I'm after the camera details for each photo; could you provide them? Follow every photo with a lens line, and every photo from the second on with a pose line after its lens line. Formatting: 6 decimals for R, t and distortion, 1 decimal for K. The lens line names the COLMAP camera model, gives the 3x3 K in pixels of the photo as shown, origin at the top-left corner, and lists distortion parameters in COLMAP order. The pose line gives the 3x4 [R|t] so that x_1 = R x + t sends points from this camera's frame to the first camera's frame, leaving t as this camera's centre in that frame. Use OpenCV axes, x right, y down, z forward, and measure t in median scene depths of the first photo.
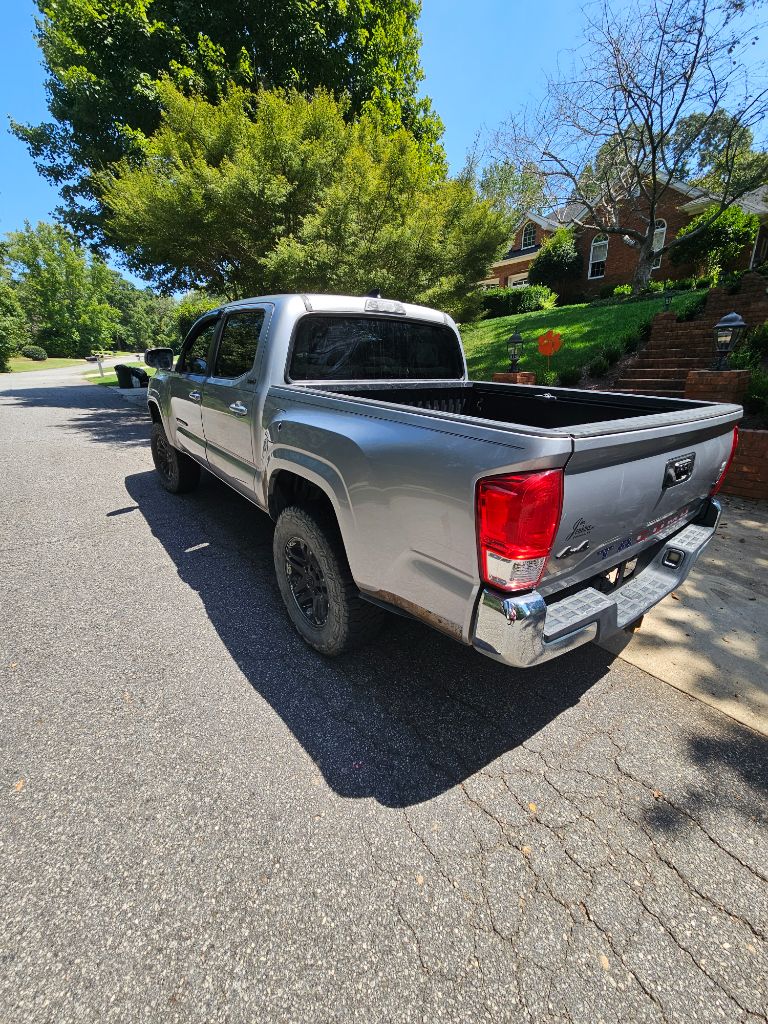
lens RADIAL K [[421.4, 0, 384.3], [0, 421.4, 513.5], [0, 0, 1]] dist [0.003300, -0.000546]
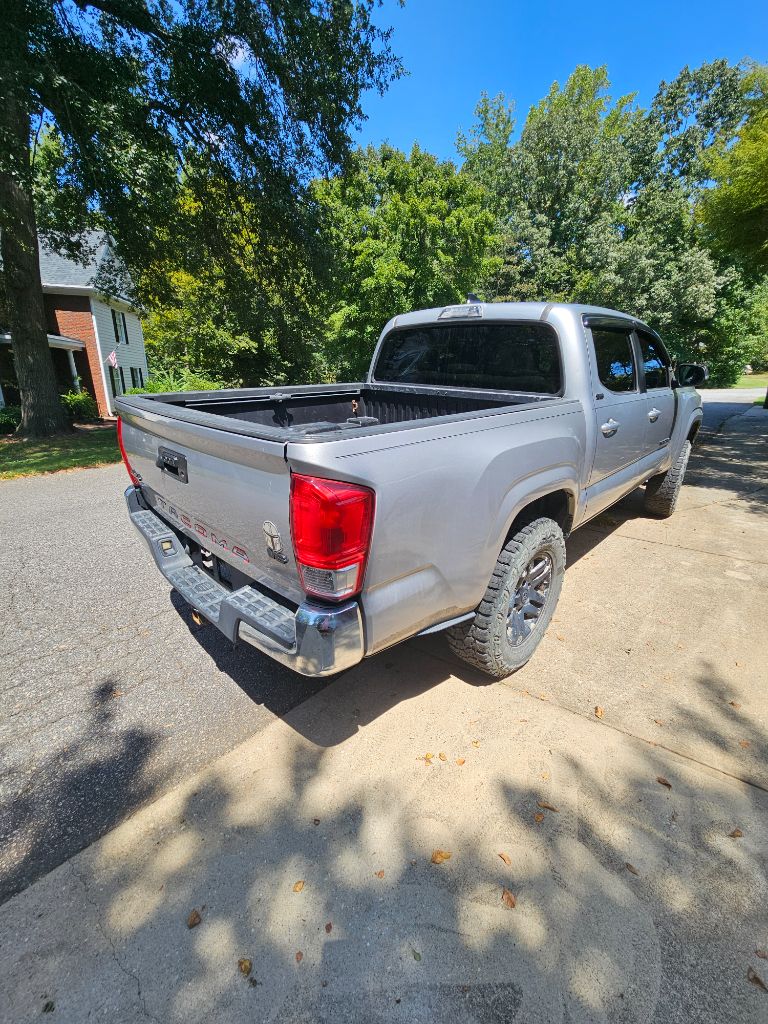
lens RADIAL K [[421.4, 0, 386.9], [0, 421.4, 513.5], [0, 0, 1]] dist [0.003300, -0.000546]
pose [[0.146769, 0.326021, -0.933900, 0.469822], [-0.361552, 0.896479, 0.256137, -0.117071], [0.920727, 0.300060, 0.249449, 0.332862]]
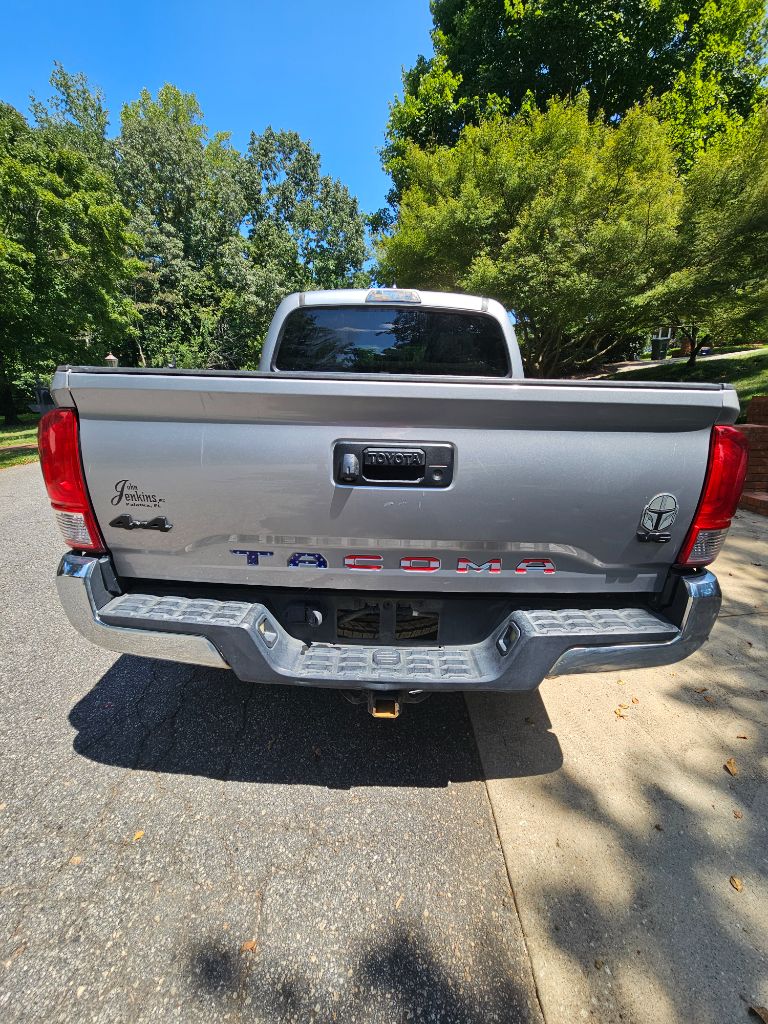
lens RADIAL K [[421.4, 0, 387.7], [0, 421.4, 513.8], [0, 0, 1]] dist [0.003300, -0.000546]
pose [[0.789494, 0.183752, -0.585606, 0.283134], [-0.225959, 0.974136, 0.001036, -0.007684], [0.570651, 0.131505, 0.810595, 0.133661]]
